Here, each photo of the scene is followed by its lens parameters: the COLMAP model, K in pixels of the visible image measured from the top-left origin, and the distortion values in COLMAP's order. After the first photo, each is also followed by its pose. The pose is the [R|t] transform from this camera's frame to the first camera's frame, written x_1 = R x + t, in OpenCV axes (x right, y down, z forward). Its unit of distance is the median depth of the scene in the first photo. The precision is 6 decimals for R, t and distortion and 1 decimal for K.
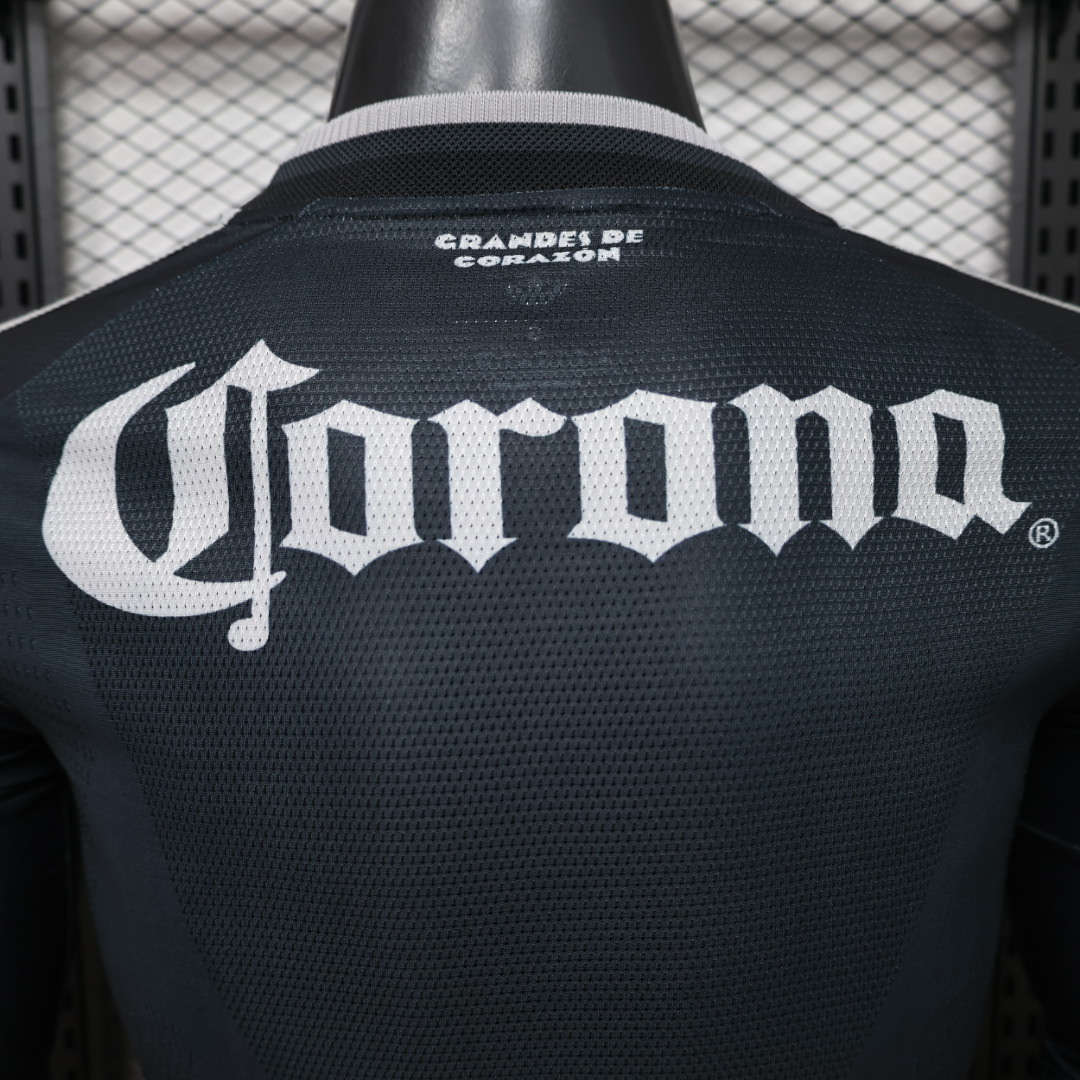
lens RADIAL K [[1038.4, 0, 535.0], [0, 1038.4, 542.7], [0, 0, 1]] dist [-0.004219, 0.000000]
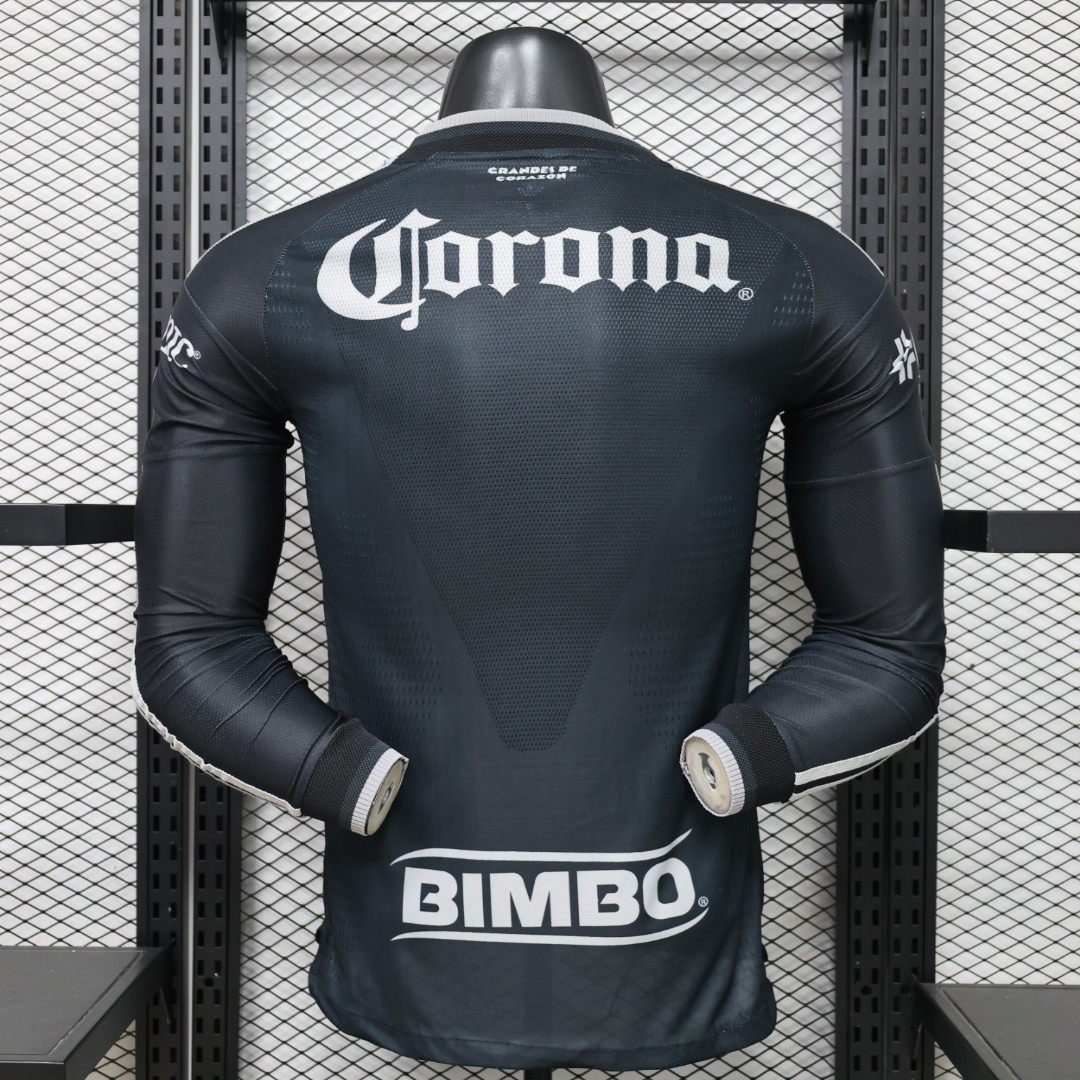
lens RADIAL K [[1606.5, 0, 546.8], [0, 1606.5, 540.5], [0, 0, 1]] dist [0.010006, 0.000000]
pose [[0.999494, 0.015655, -0.027693, 0.158893], [-0.018316, 0.994958, -0.098607, 0.950846], [0.026009, 0.099064, 0.994741, -2.676478]]
